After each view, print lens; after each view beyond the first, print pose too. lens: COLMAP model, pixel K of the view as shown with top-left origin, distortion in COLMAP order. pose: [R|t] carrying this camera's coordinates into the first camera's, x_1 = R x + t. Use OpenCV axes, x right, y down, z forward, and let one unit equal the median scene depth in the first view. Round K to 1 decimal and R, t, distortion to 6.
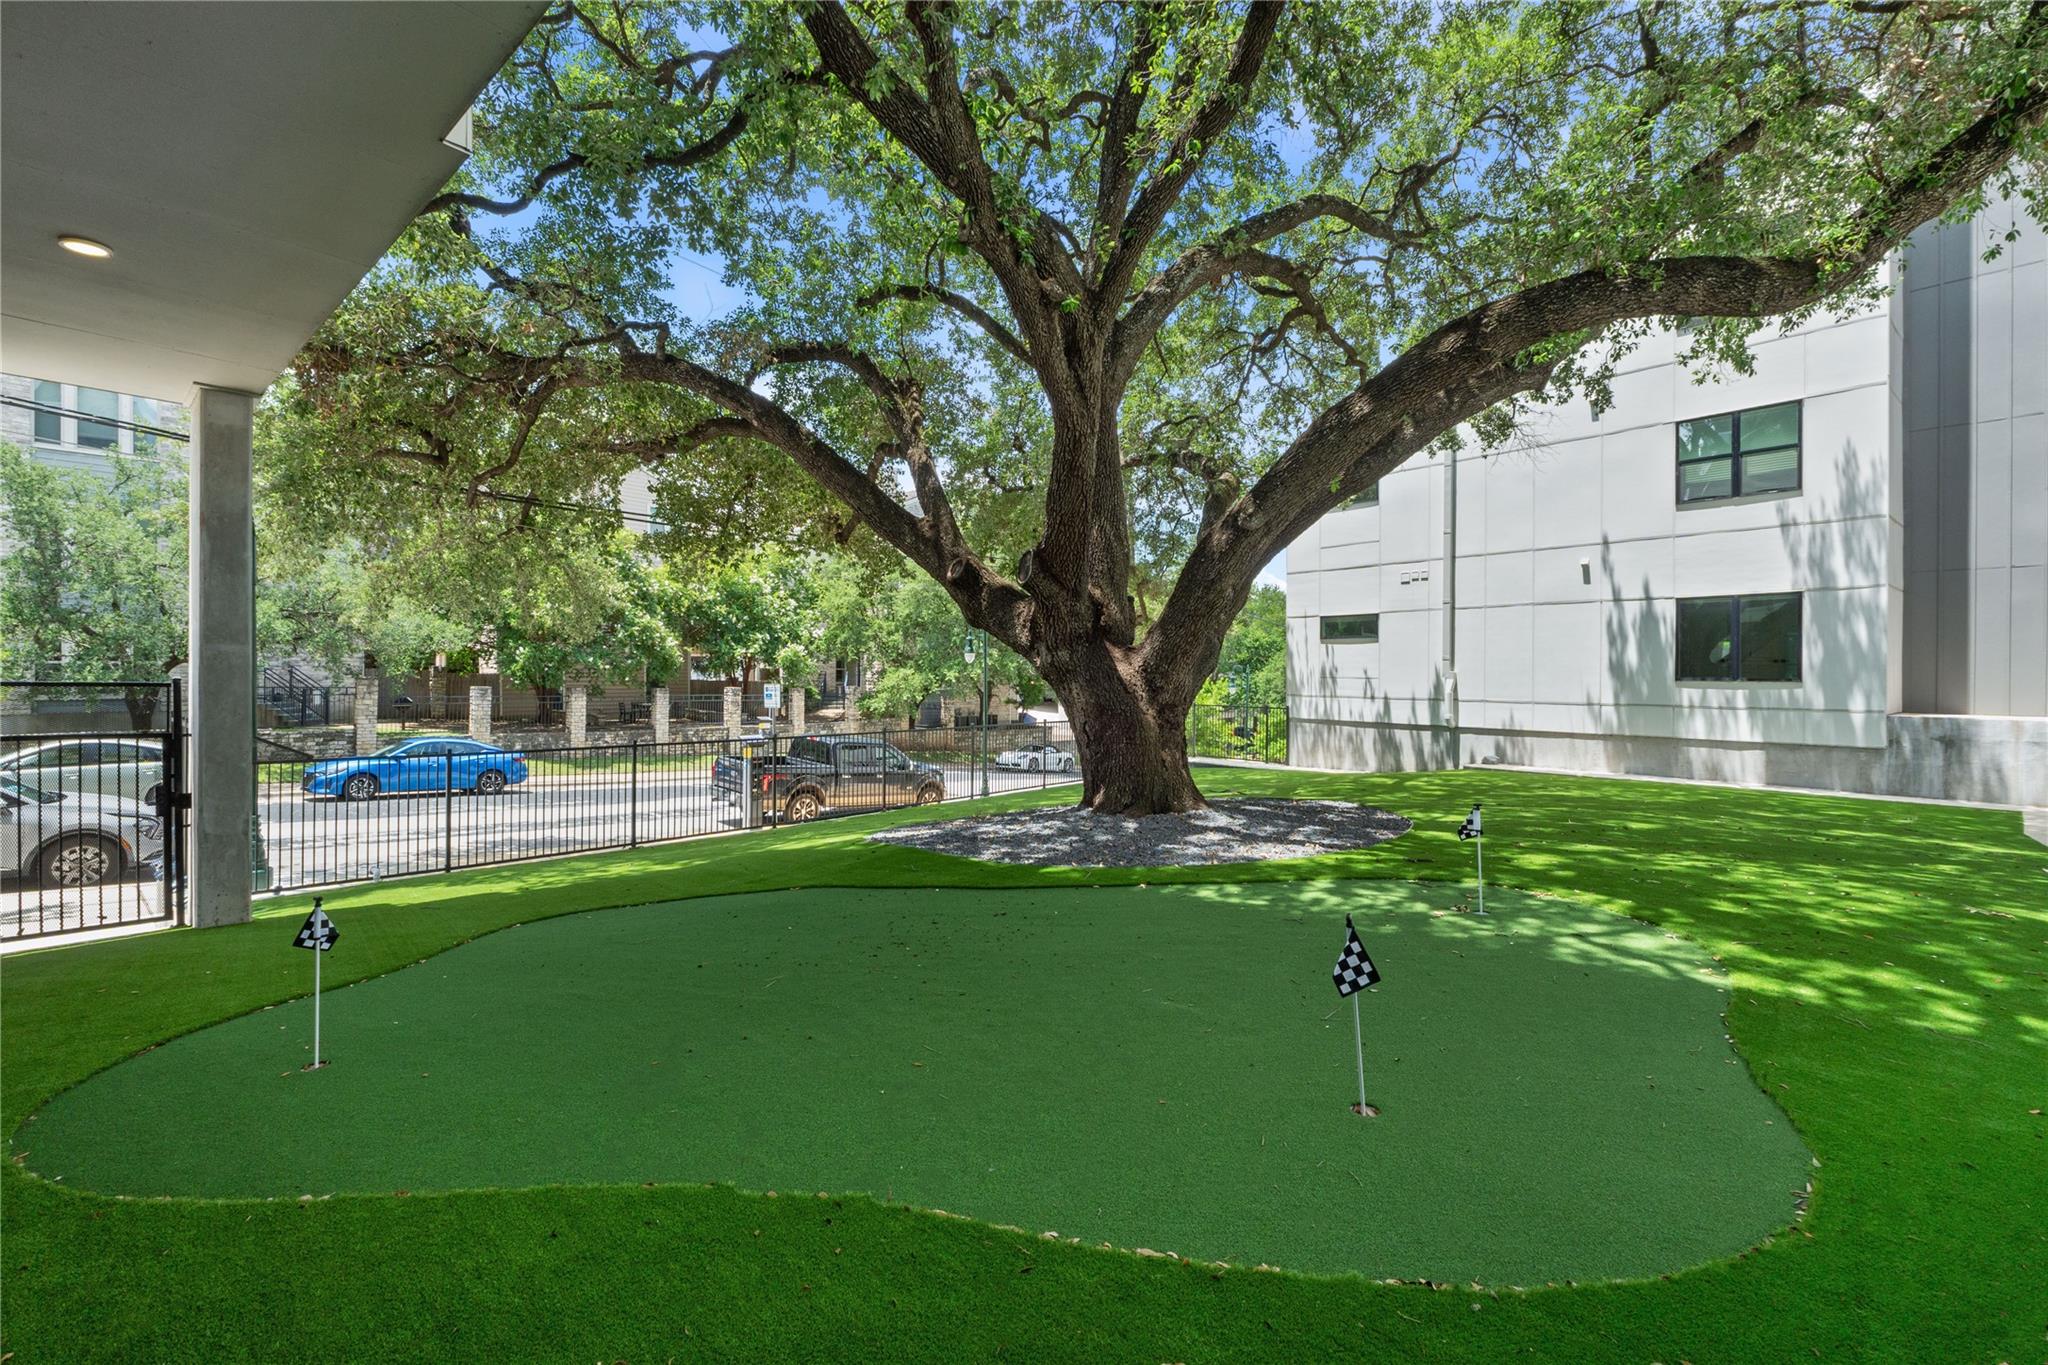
lens RADIAL K [[880.0, 0, 1024.0], [0, 880.0, 682.5], [0, 0, 1]] dist [-0.000764, -0.000183]
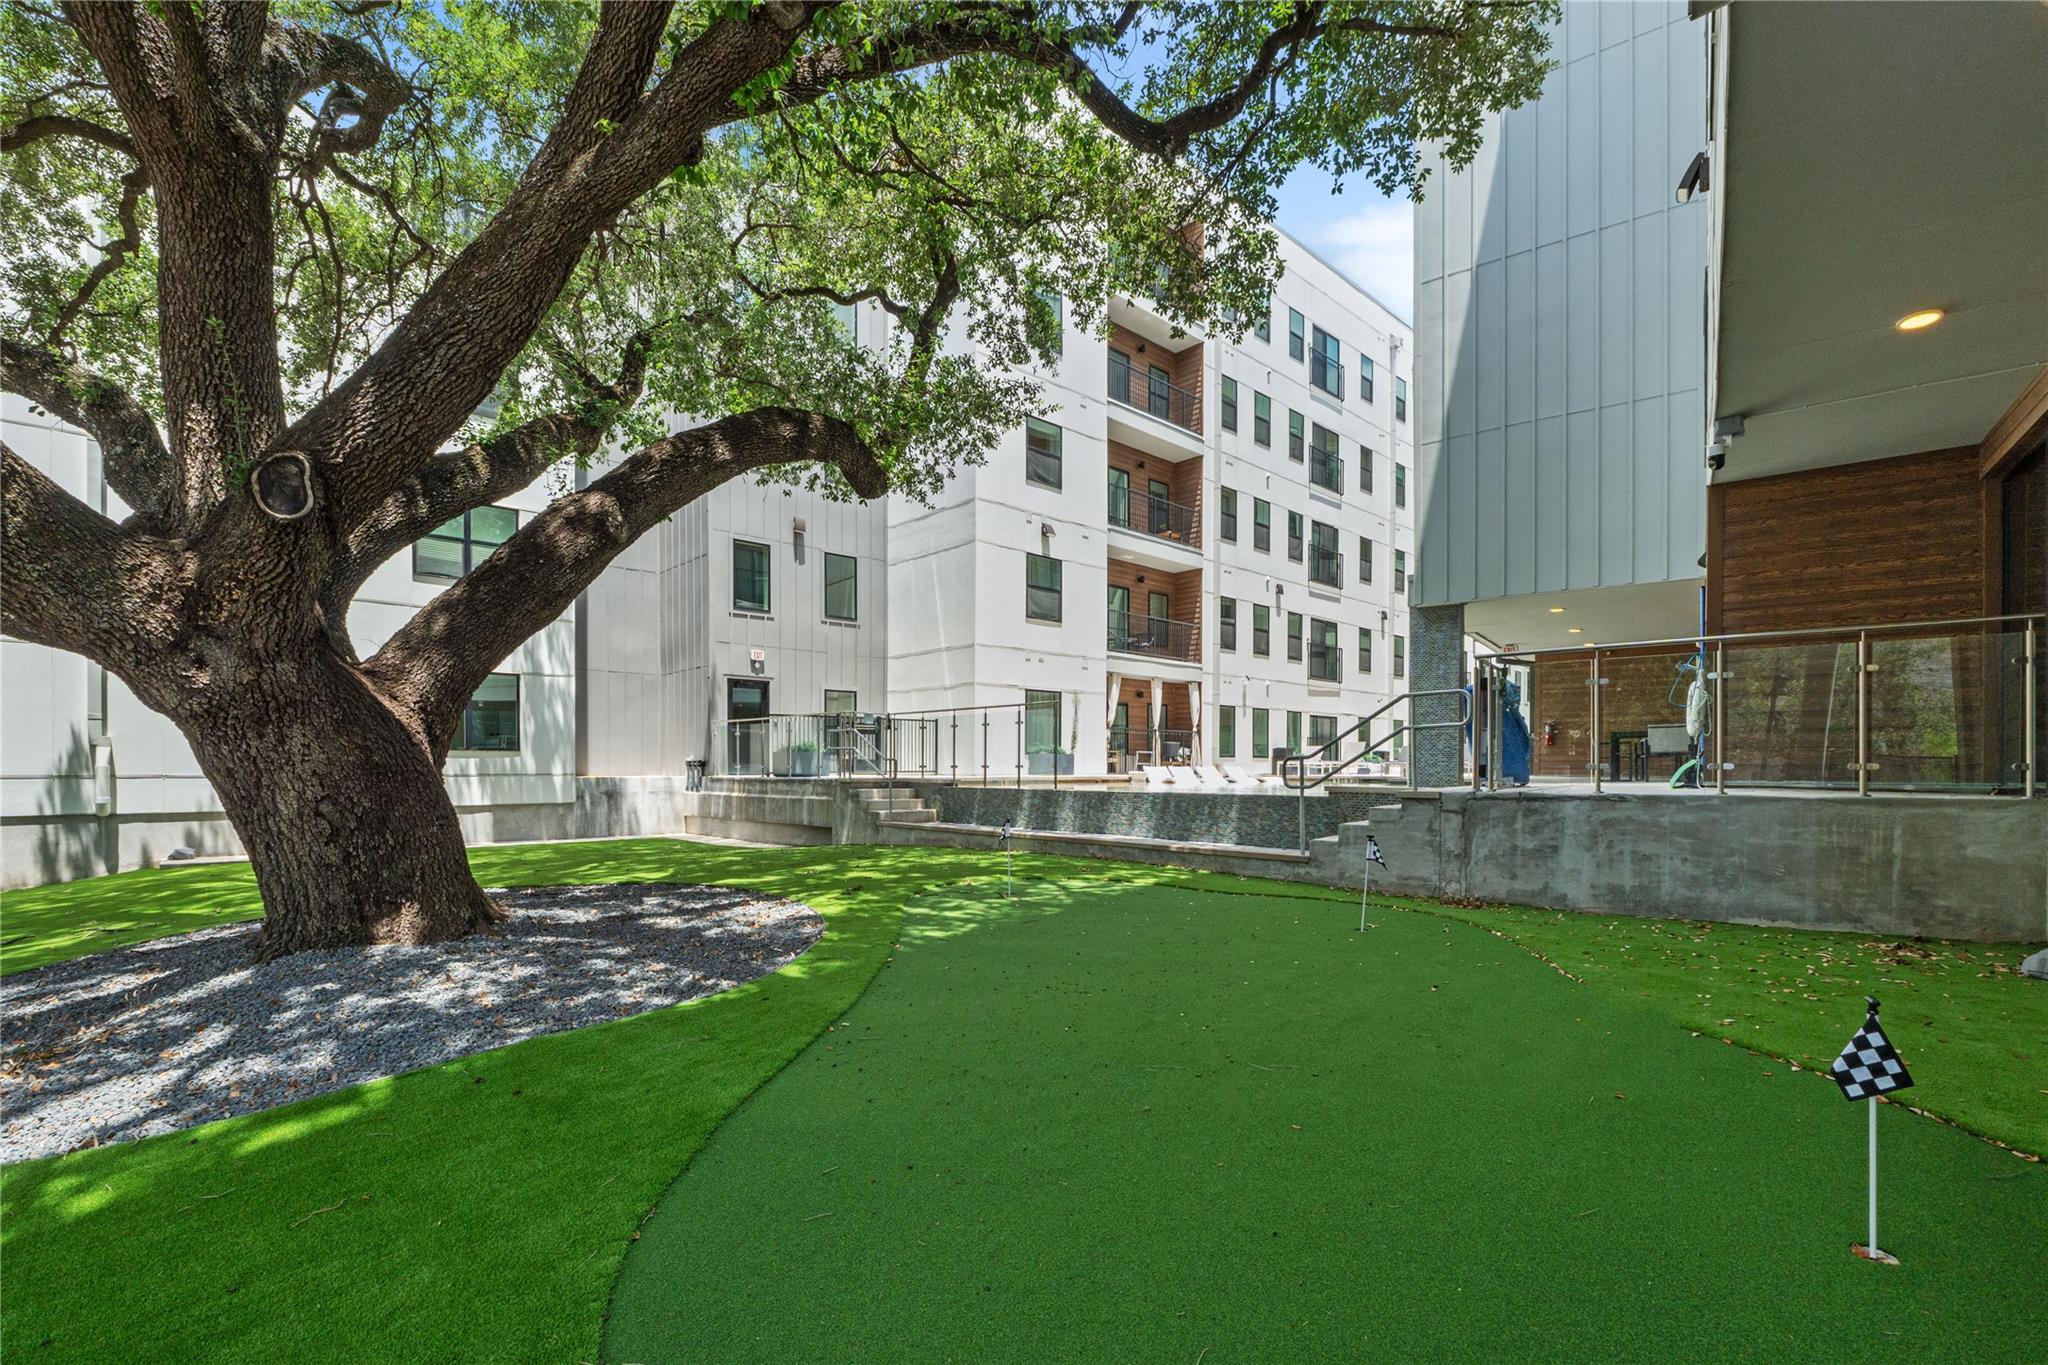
lens RADIAL K [[878.2, 0, 1022.3], [0, 878.2, 769.9], [0, 0, 1]] dist [-0.000691, -0.000114]
pose [[-0.036774, -0.011096, 0.999262, -0.307196], [0.009212, 0.999892, 0.011442, 0.016401], [-0.999281, 0.009626, -0.036668, 0.359605]]
